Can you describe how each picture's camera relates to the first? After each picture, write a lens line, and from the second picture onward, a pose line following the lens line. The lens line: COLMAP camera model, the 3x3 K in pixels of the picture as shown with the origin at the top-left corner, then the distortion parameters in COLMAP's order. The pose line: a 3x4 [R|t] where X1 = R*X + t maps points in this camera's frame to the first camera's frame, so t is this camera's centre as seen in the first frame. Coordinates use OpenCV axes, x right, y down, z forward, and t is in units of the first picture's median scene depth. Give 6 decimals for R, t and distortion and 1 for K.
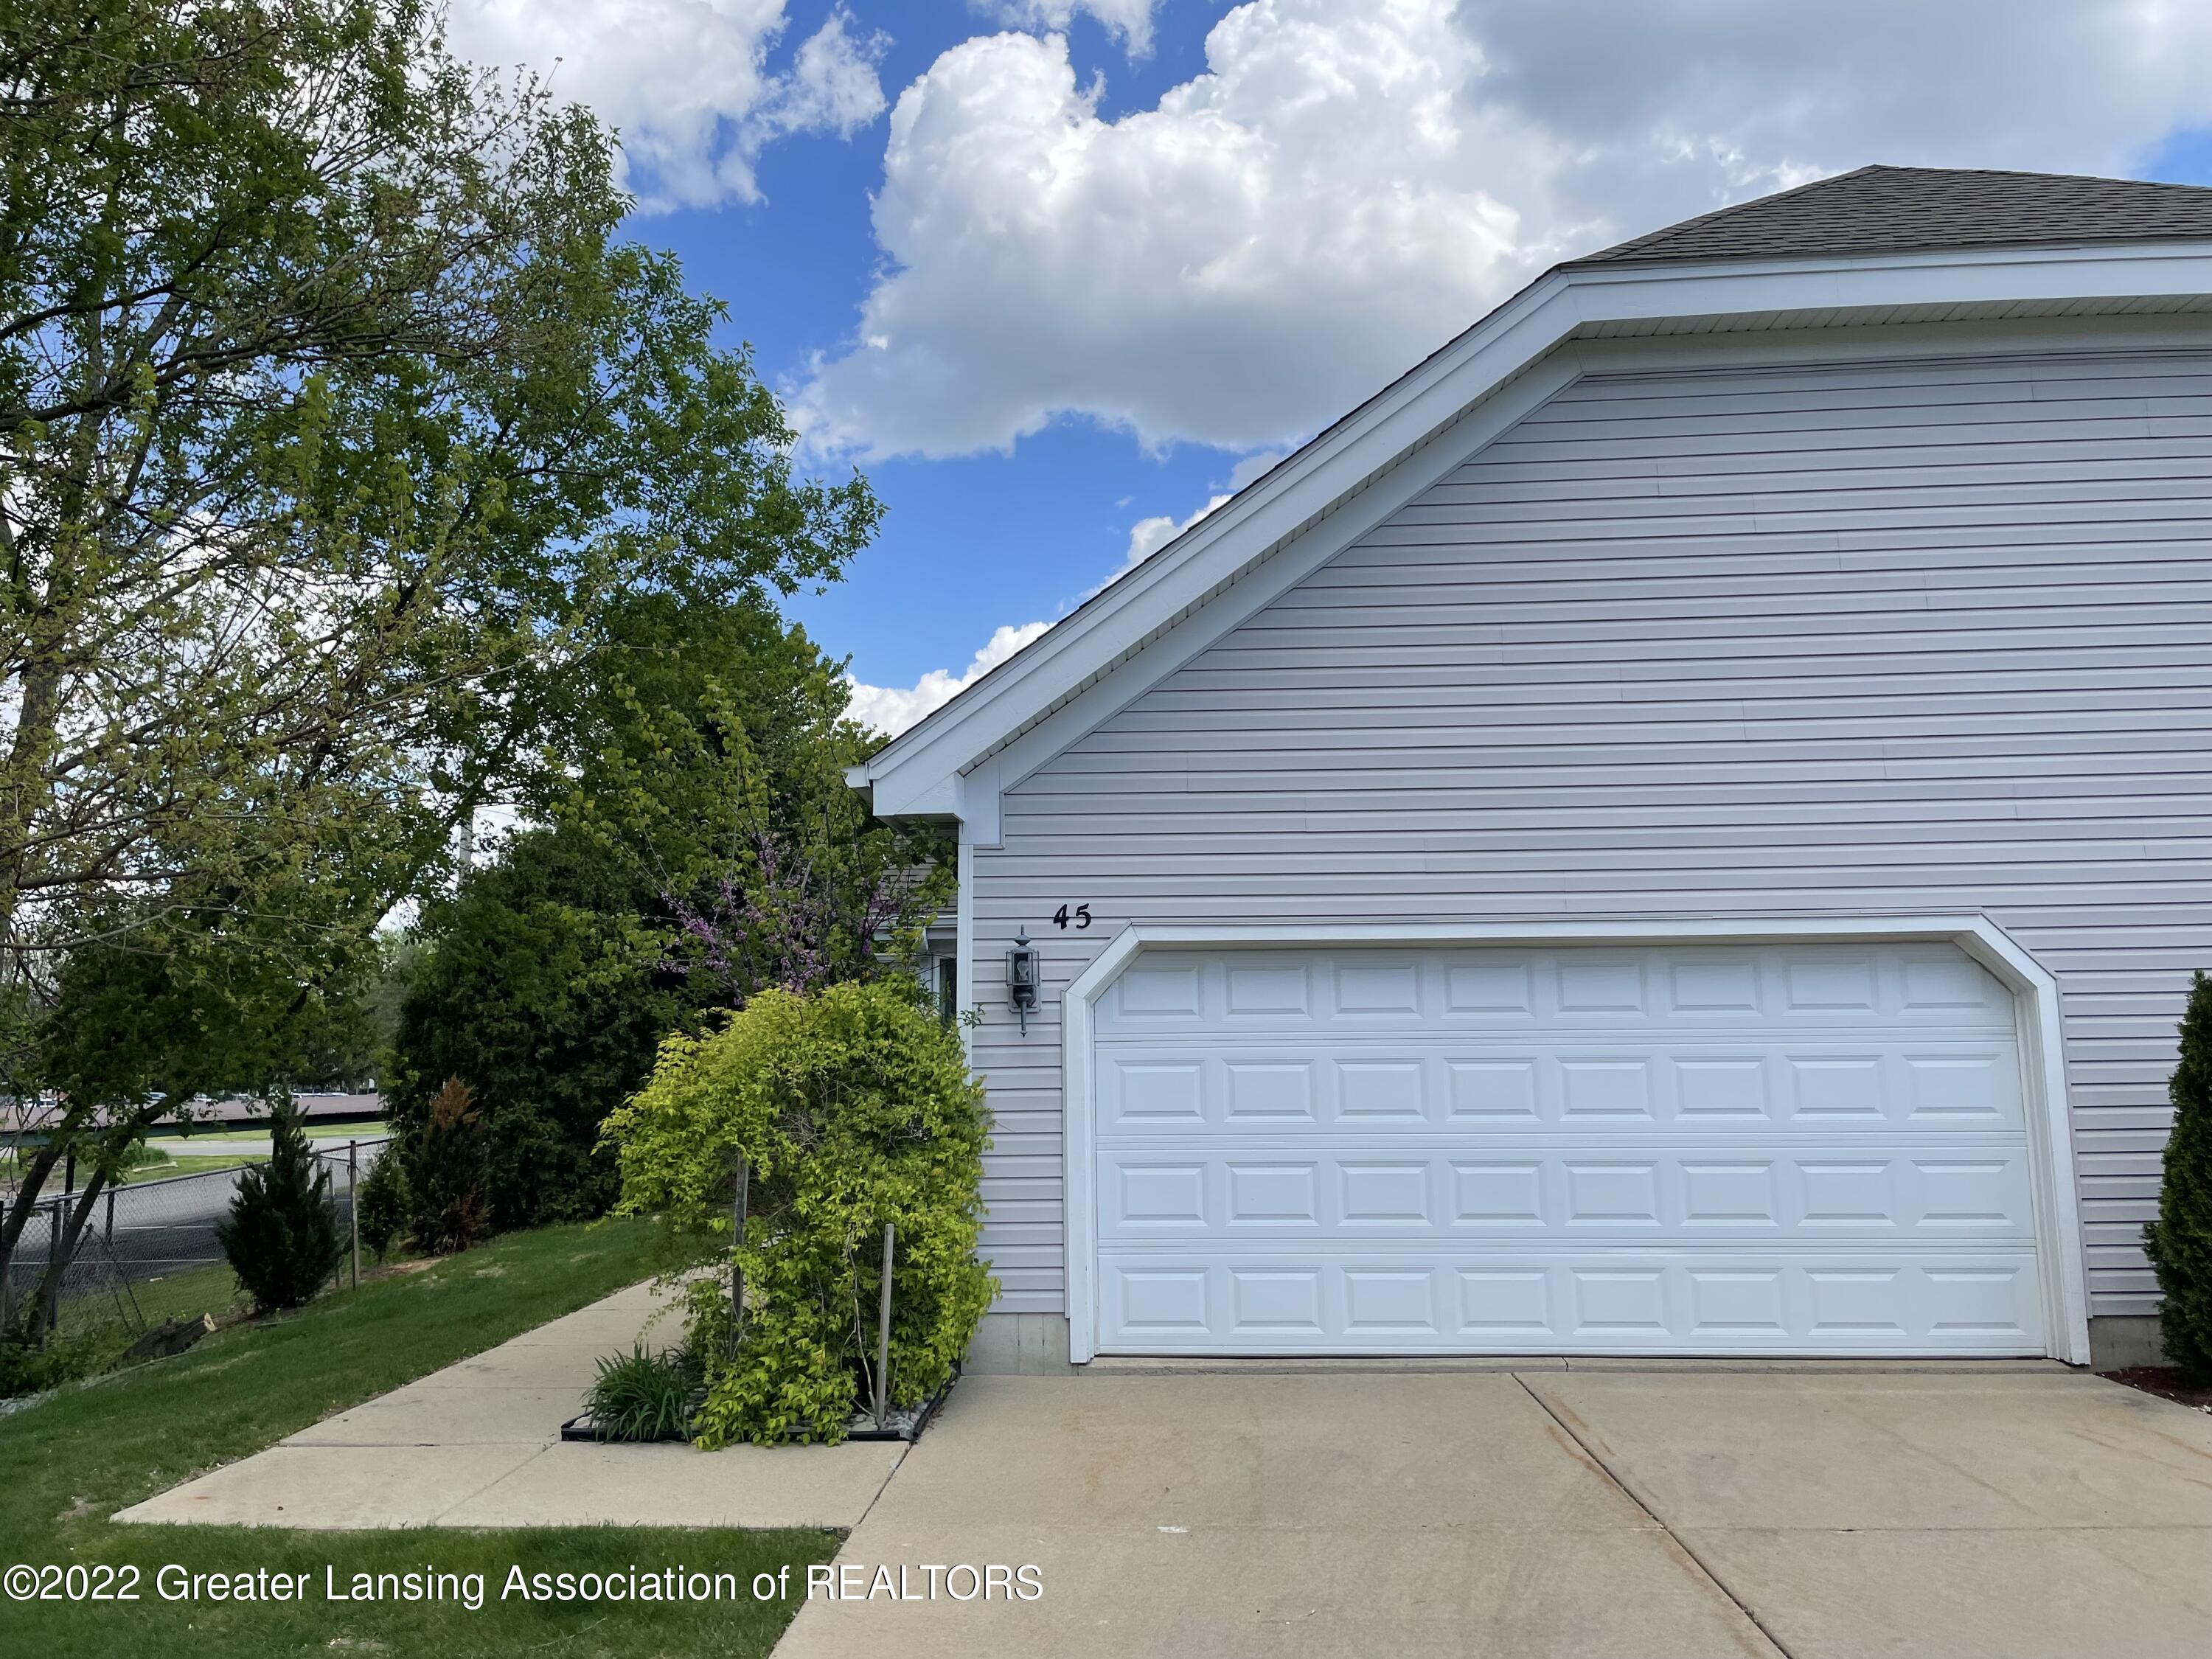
lens RADIAL K [[1668.6, 0, 1104.0], [0, 1668.6, 834.9], [0, 0, 1]] dist [0.029493, 0.000337]
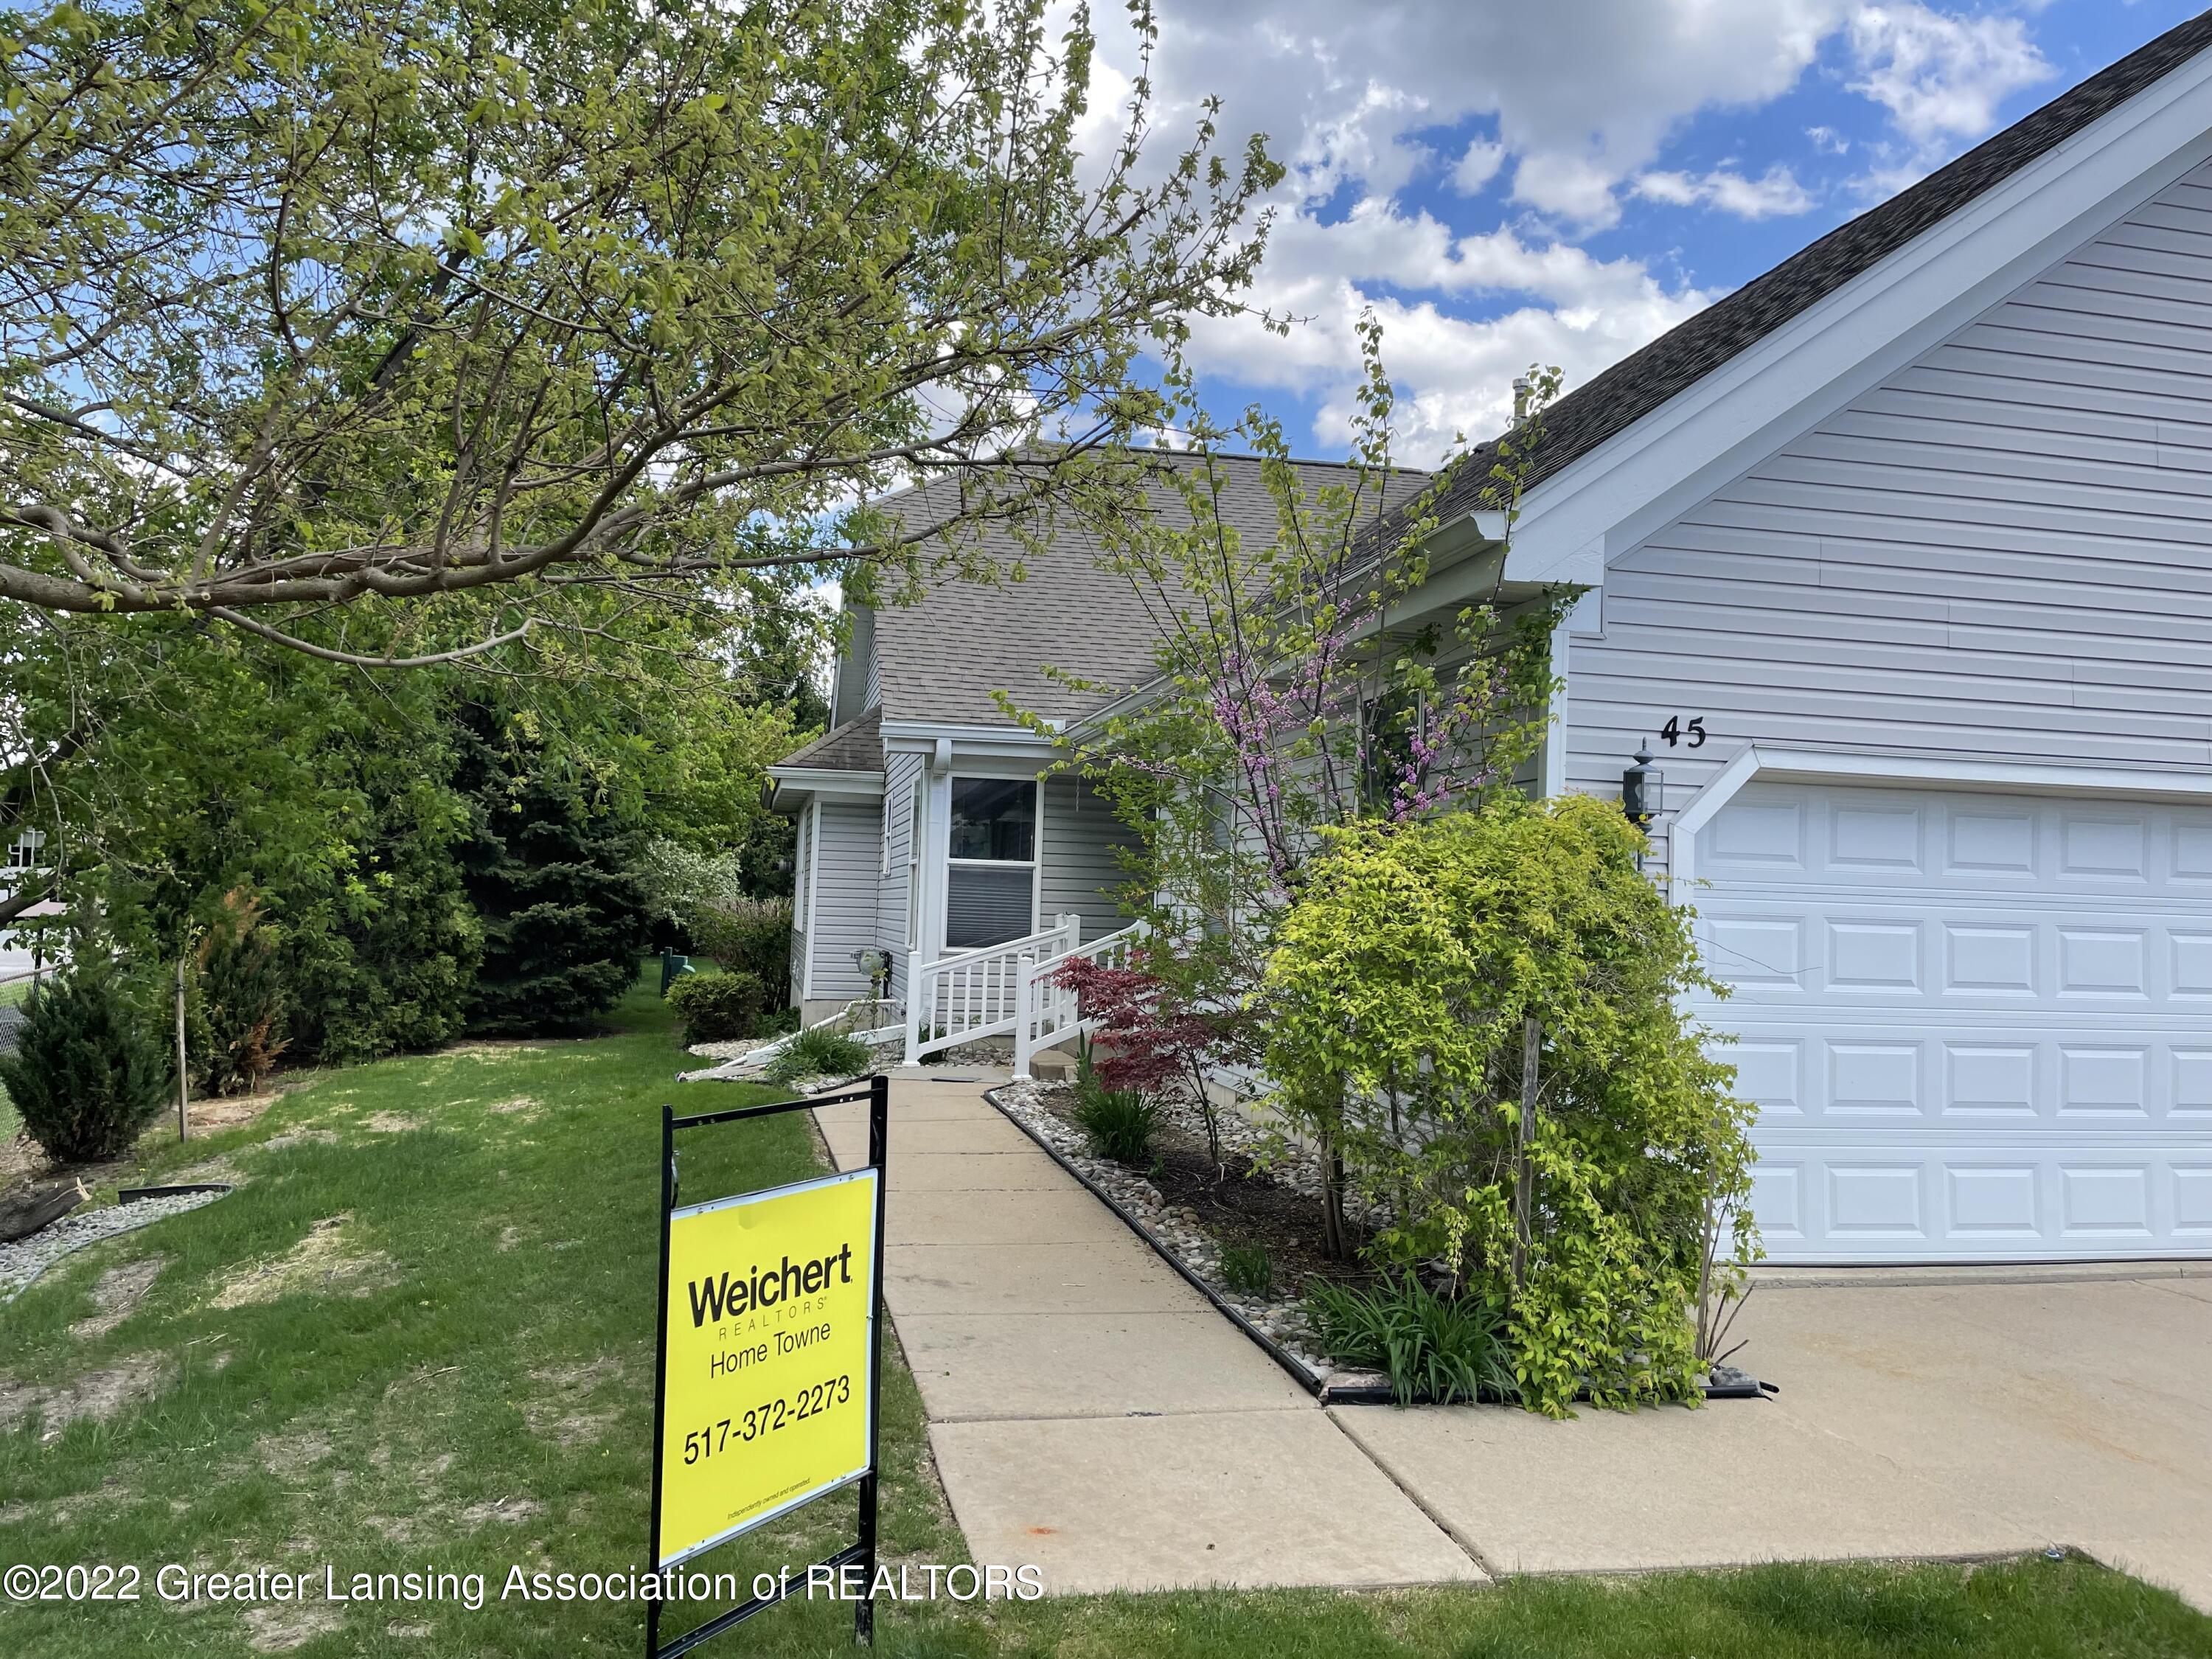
lens RADIAL K [[1770.3, 0, 1105.4], [0, 1770.3, 858.6], [0, 0, 1]] dist [-0.076277, -0.000123]
pose [[0.969350, 0.041295, 0.242188, -0.478231], [-0.069391, 0.991655, 0.108652, 0.037239], [-0.235680, -0.122127, 0.964127, 0.263411]]
